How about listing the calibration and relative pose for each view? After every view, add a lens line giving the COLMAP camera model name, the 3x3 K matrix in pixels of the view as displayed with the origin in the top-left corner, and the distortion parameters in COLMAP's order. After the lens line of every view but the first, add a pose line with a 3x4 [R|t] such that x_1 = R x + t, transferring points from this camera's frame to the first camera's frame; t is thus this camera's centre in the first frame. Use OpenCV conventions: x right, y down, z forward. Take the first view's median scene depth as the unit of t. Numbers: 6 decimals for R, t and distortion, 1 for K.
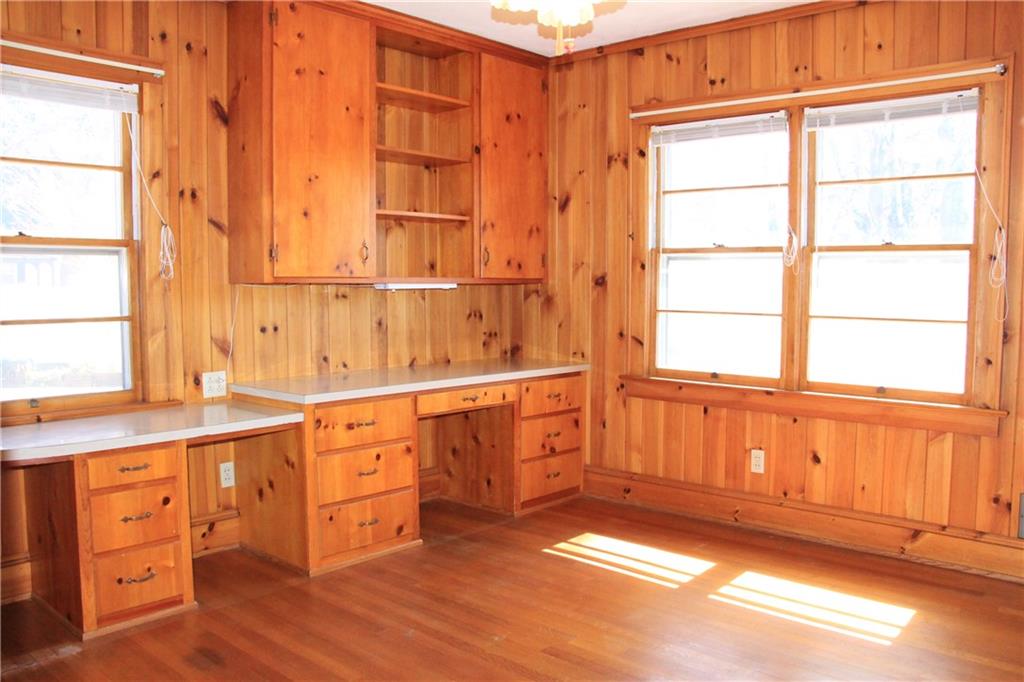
lens RADIAL K [[842.6, 0, 518.8], [0, 842.6, 349.1], [0, 0, 1]] dist [-0.181617, 0.153289]
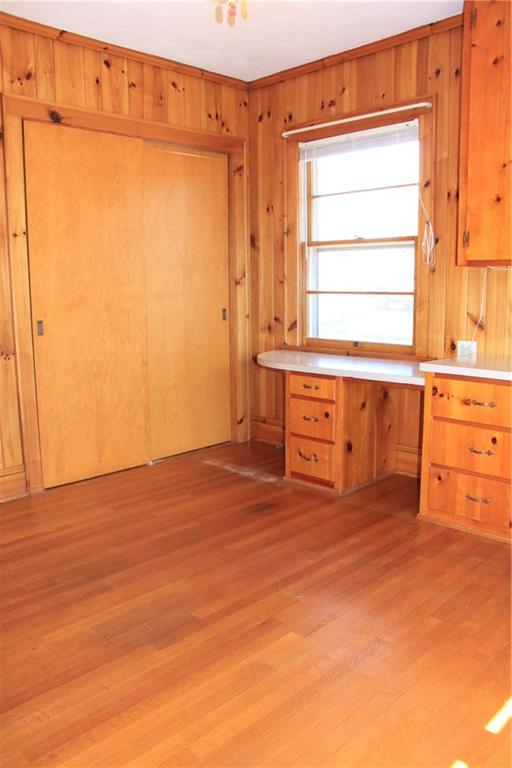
lens RADIAL K [[632.0, 0, 255.7], [0, 632.0, 392.5], [0, 0, 1]] dist [-0.181617, 0.153289]
pose [[-0.065393, 0.173559, -0.982650, 0.603178], [-0.059886, 0.982300, 0.177482, -0.043850], [0.996061, 0.070453, -0.053842, 0.804219]]
